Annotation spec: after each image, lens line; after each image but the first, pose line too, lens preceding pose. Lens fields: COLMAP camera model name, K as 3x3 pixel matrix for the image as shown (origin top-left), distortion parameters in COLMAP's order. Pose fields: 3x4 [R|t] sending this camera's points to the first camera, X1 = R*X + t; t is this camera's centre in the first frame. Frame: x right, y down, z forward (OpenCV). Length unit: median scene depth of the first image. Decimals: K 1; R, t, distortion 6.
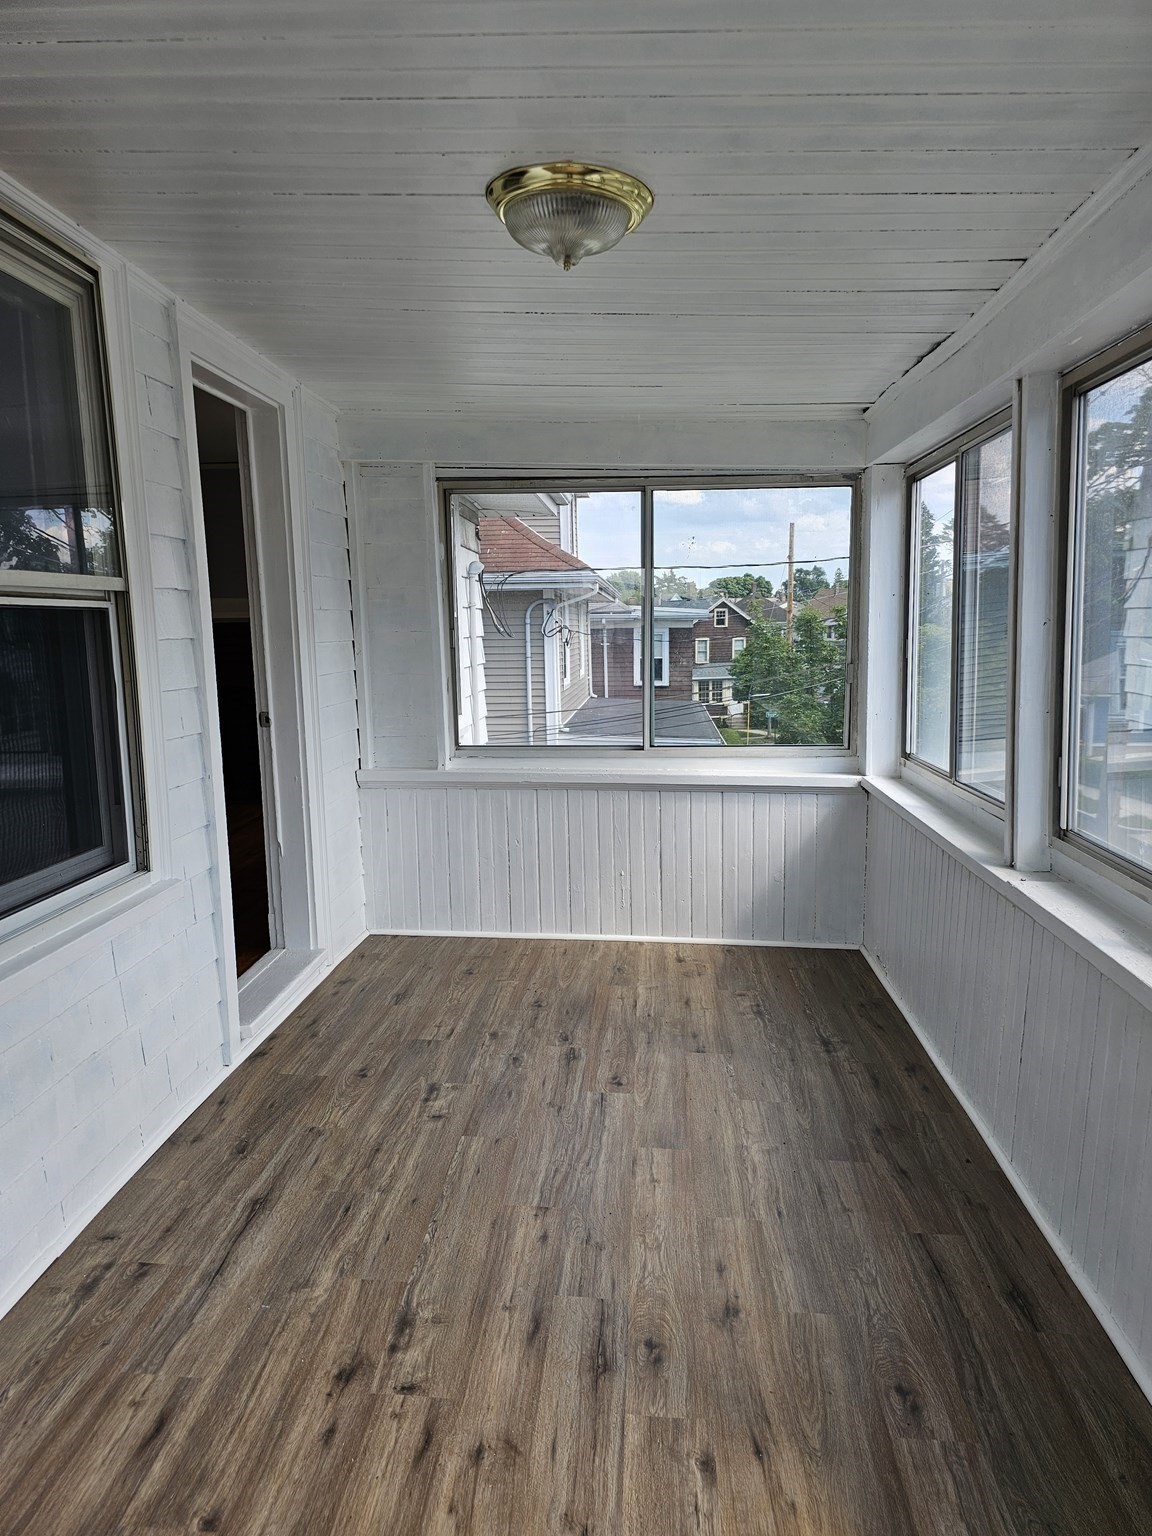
lens RADIAL K [[1034.8, 0, 577.9], [0, 1034.8, 755.2], [0, 0, 1]] dist [0.083923, -0.082729]
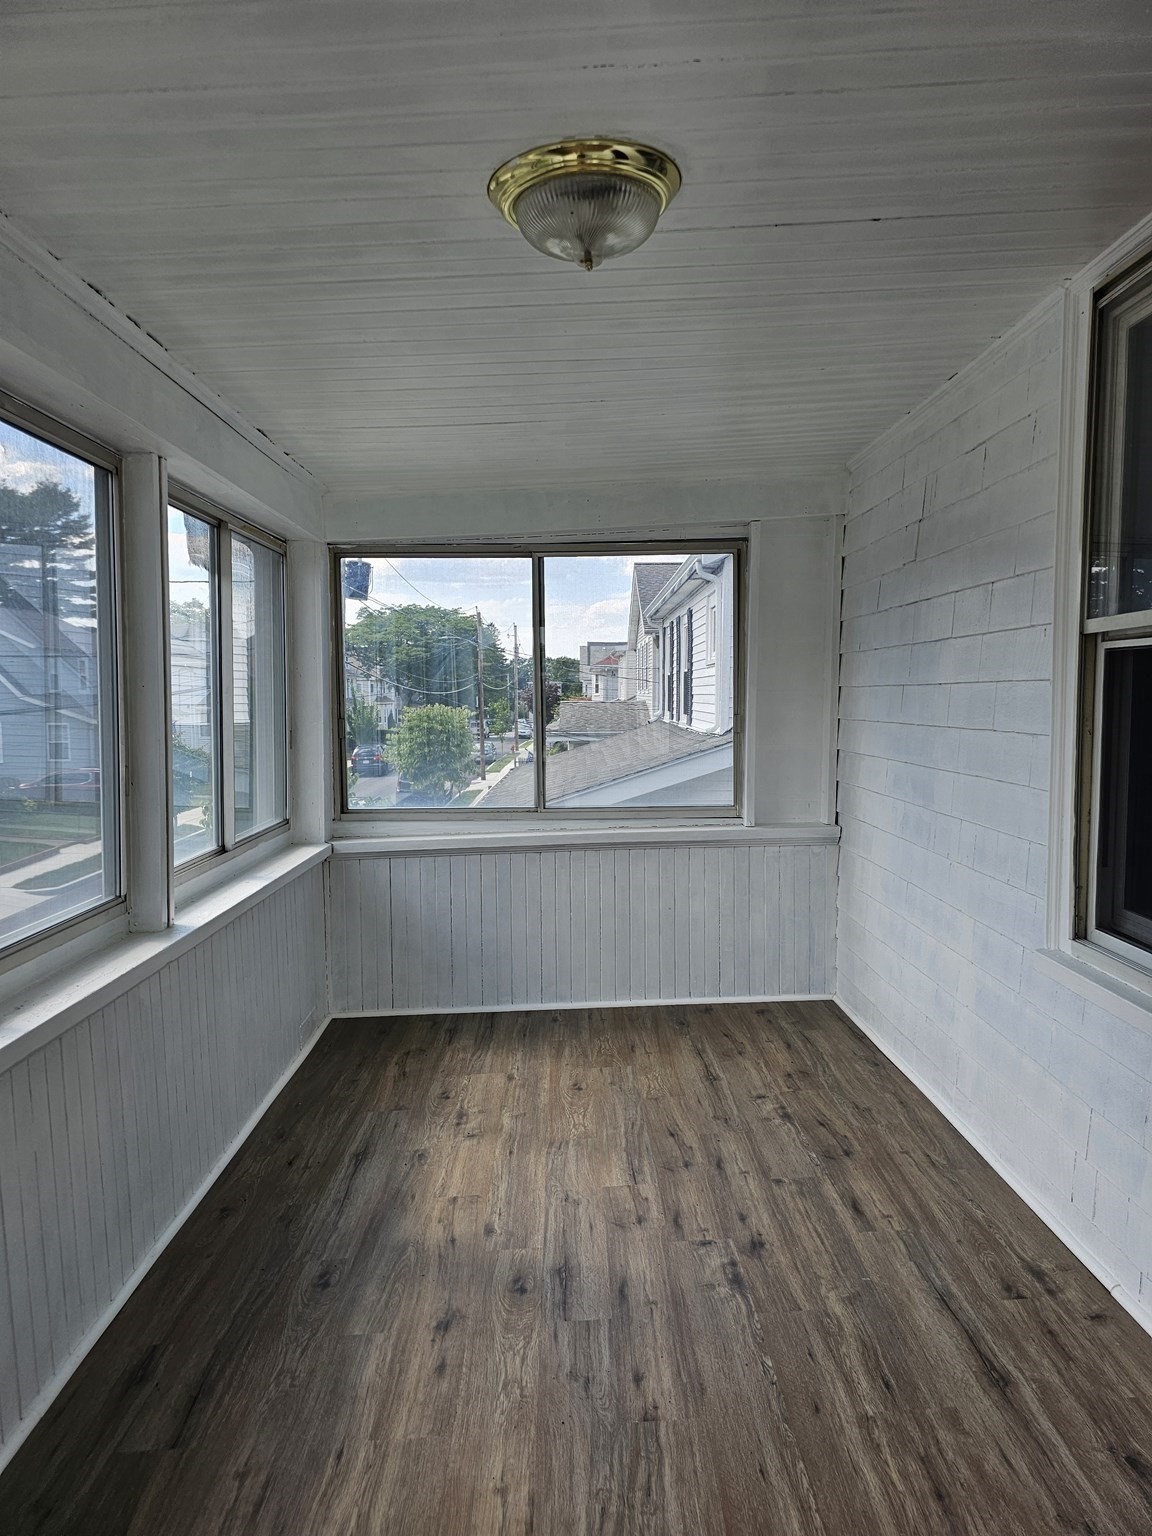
lens RADIAL K [[1034.8, 0, 577.9], [0, 1034.8, 755.2], [0, 0, 1]] dist [0.083923, -0.082729]
pose [[-0.996434, 0.026670, -0.080045, 0.079783], [0.011477, 0.982753, 0.184568, -0.224901], [0.083587, 0.182991, -0.979555, 1.923432]]
